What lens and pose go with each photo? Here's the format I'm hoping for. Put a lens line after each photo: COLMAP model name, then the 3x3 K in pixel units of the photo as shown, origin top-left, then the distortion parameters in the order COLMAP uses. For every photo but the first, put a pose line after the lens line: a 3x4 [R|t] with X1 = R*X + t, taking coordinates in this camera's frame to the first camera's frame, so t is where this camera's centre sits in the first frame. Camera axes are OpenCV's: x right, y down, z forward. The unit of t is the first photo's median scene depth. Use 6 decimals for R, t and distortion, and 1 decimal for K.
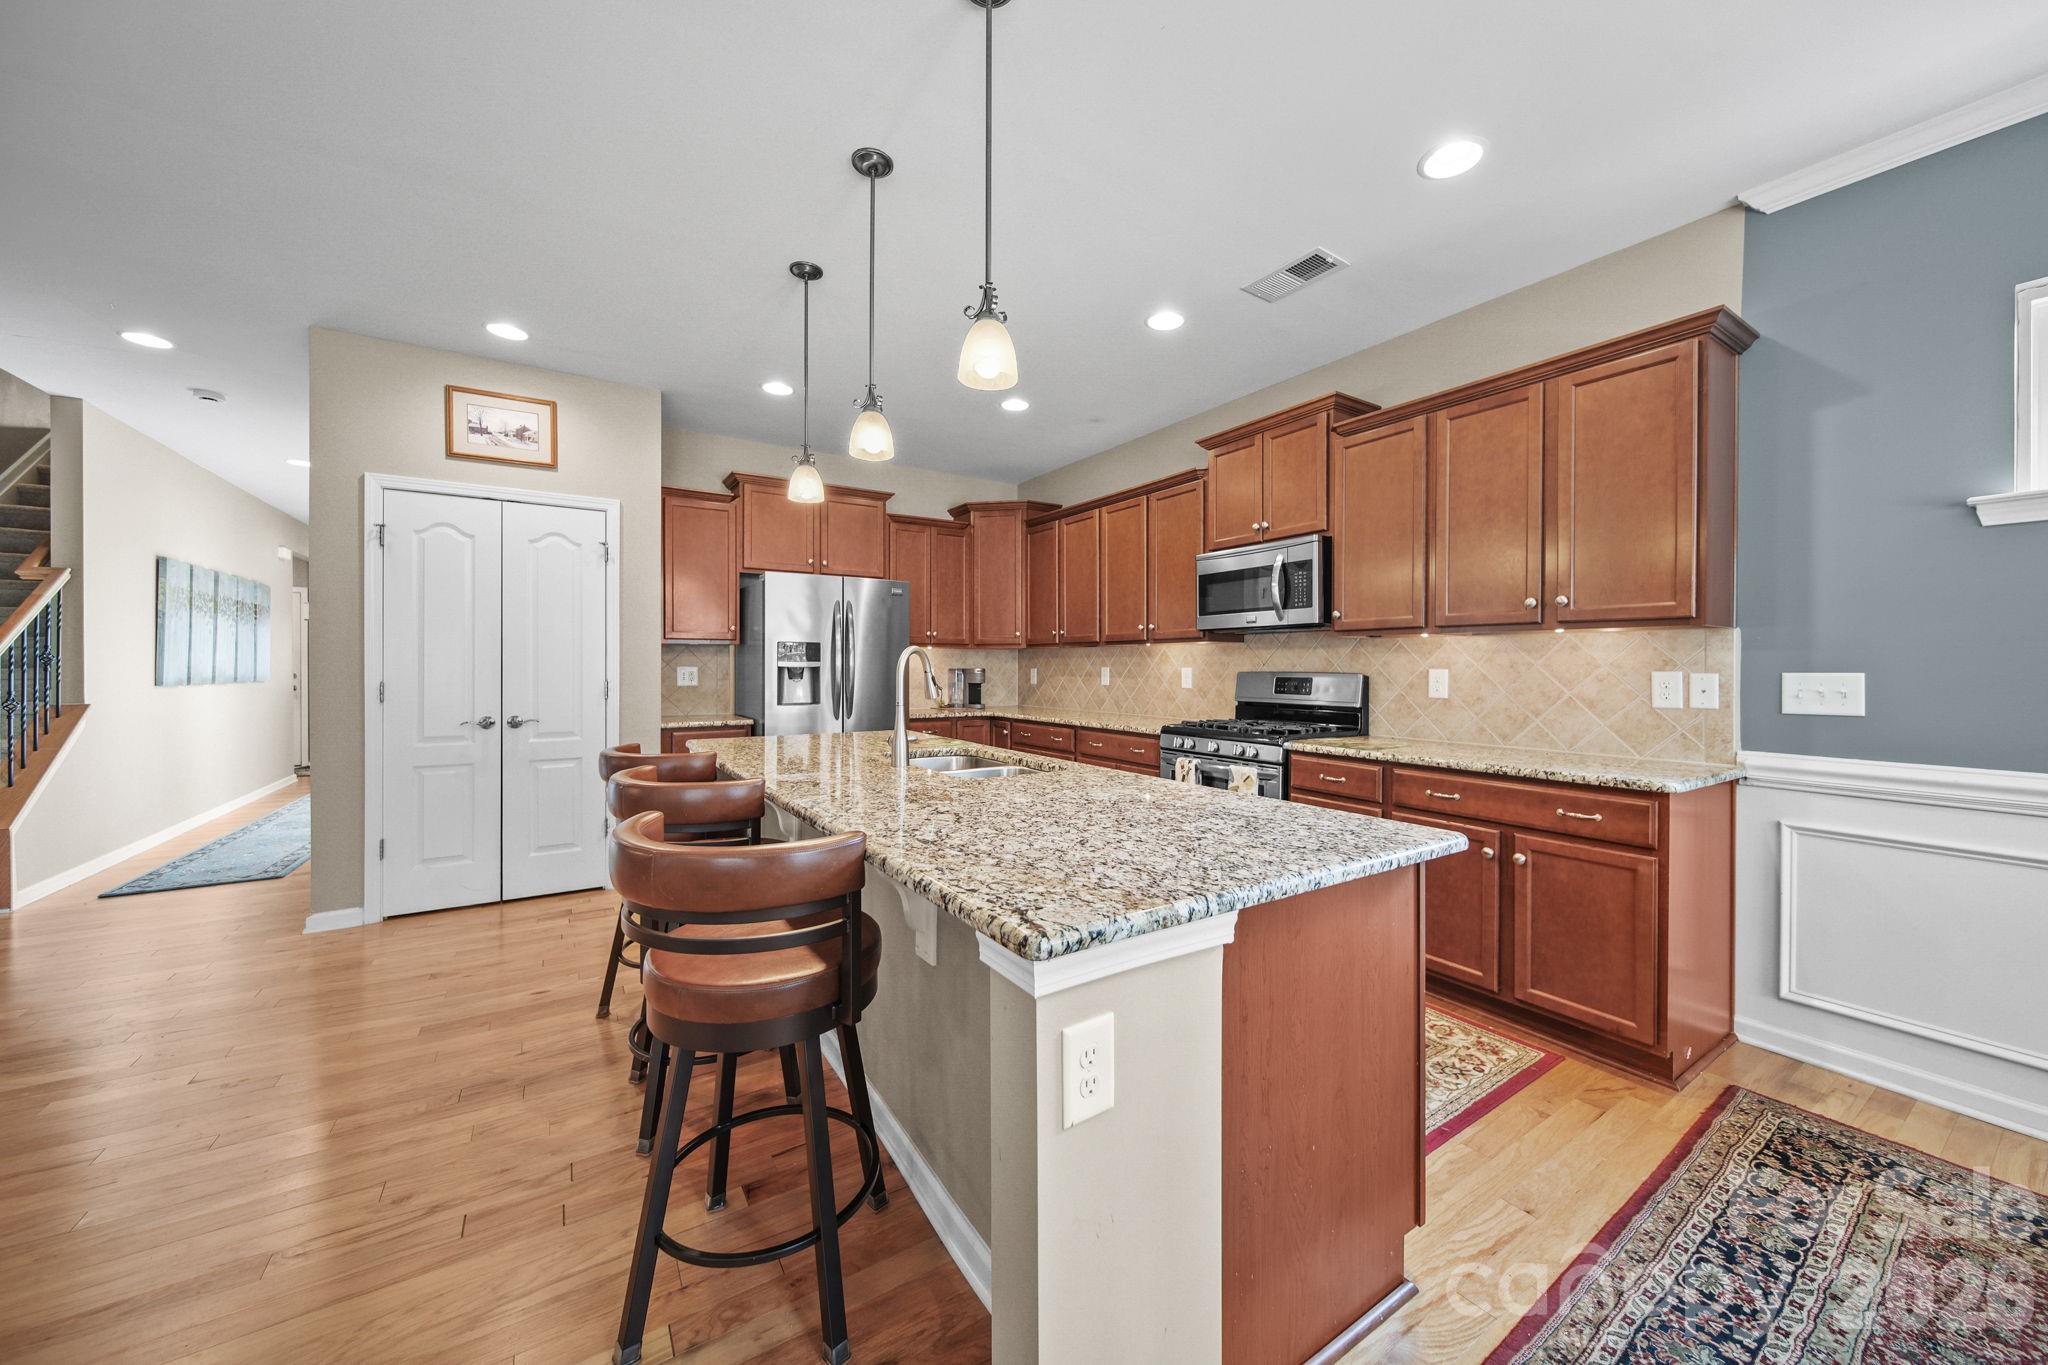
lens RADIAL K [[735.2, 0, 1032.1], [0, 735.2, 666.8], [0, 0, 1]] dist [-0.001396, -0.000156]
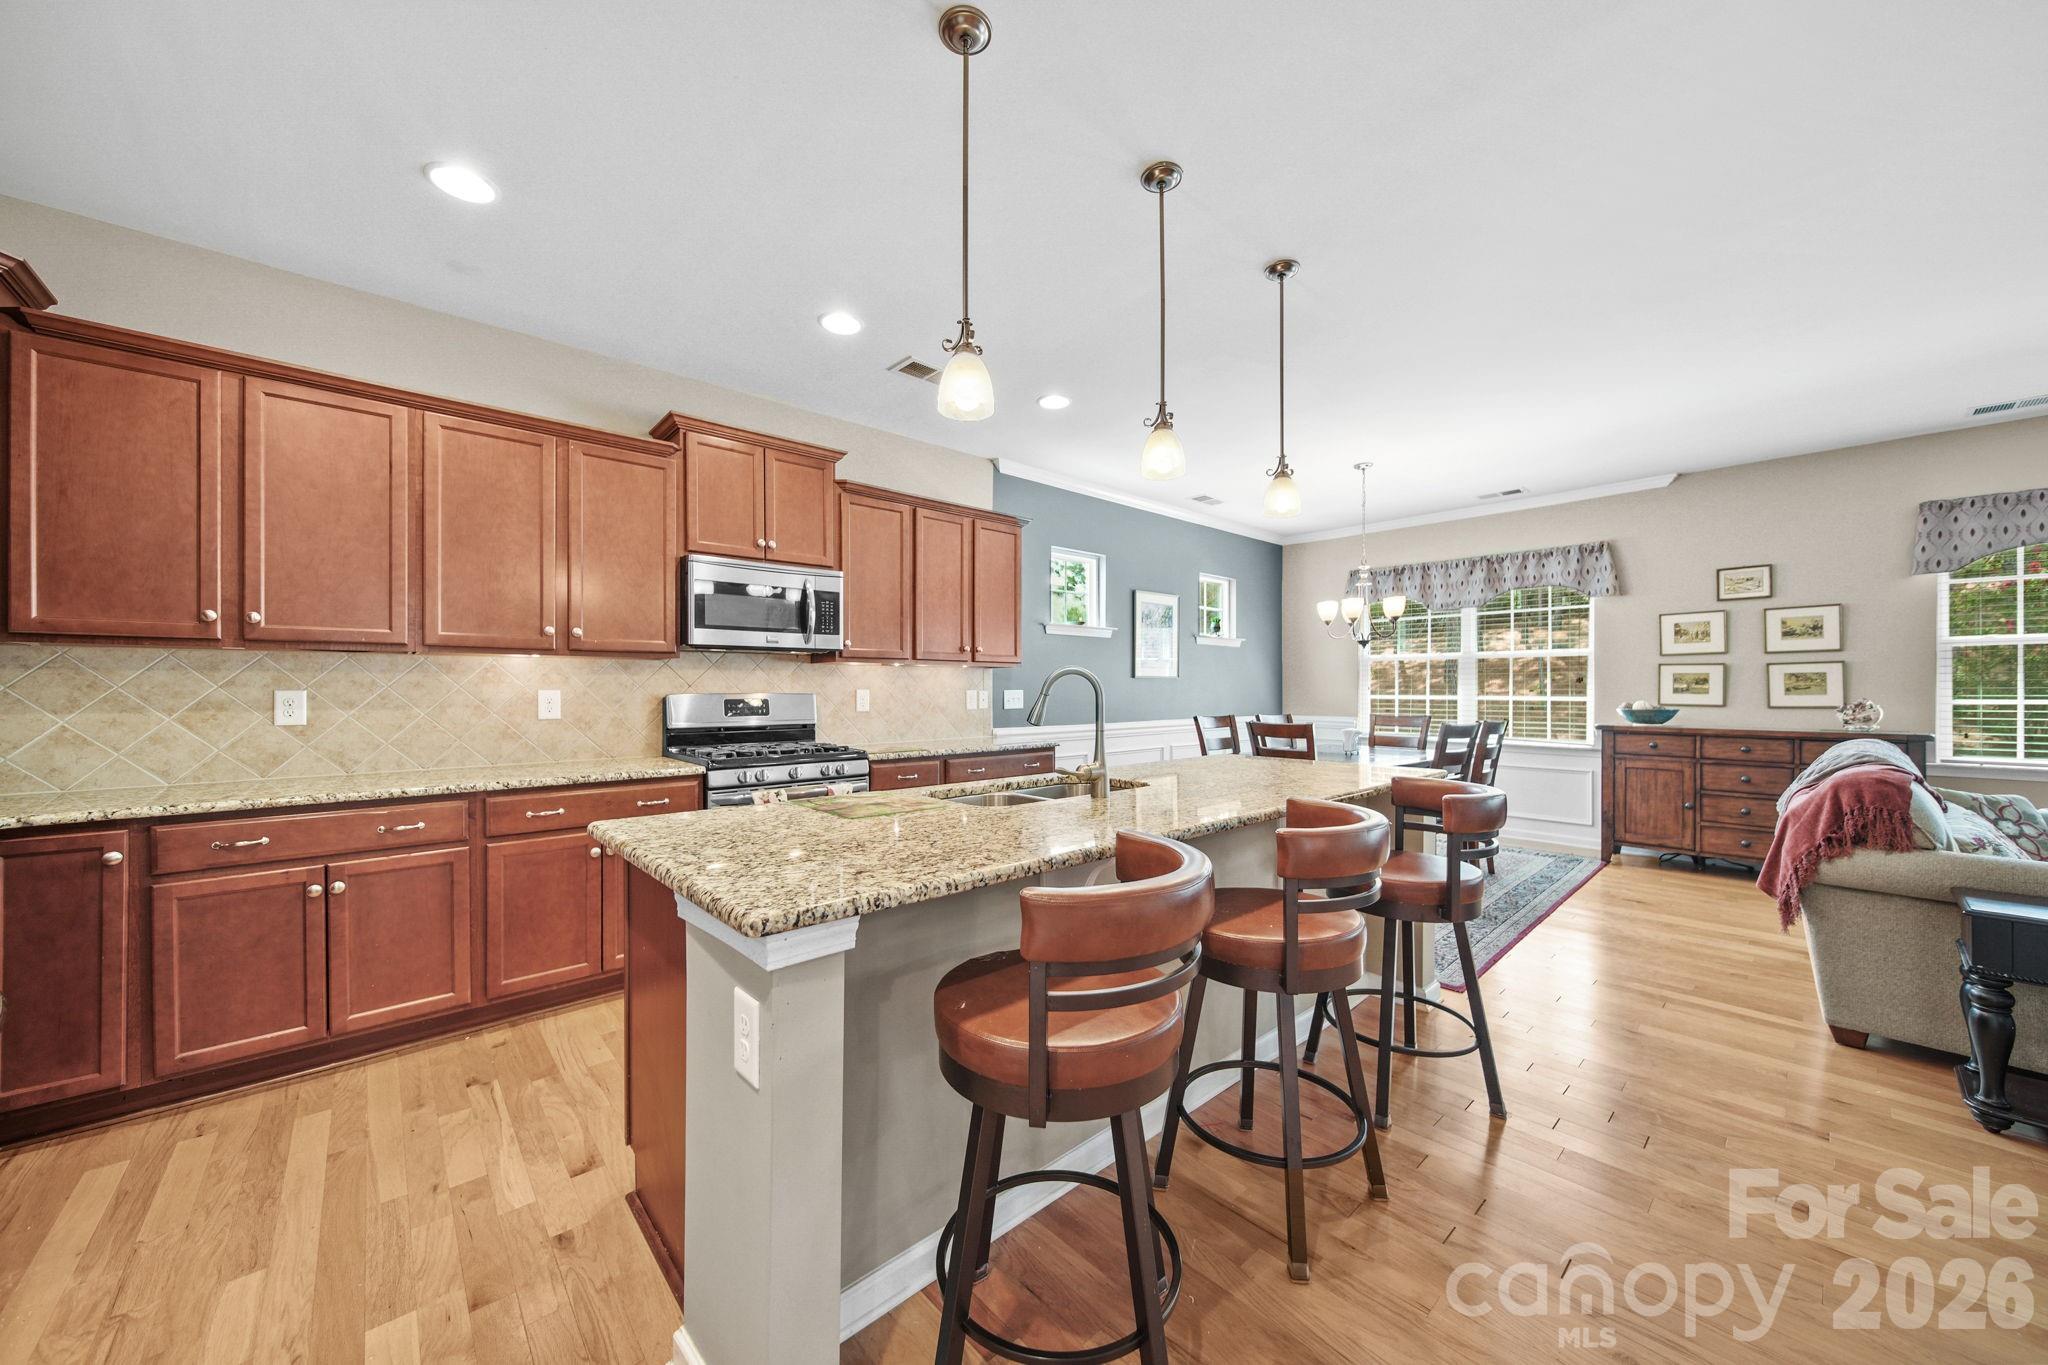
lens RADIAL K [[732.1, 0, 1023.9], [0, 732.1, 690.2], [0, 0, 1]] dist [-0.003058, -0.000374]
pose [[-0.158424, -0.005655, 0.987355, -0.801279], [0.001625, 0.999981, 0.005988, -0.003301], [-0.987370, 0.002553, -0.158412, 0.934645]]
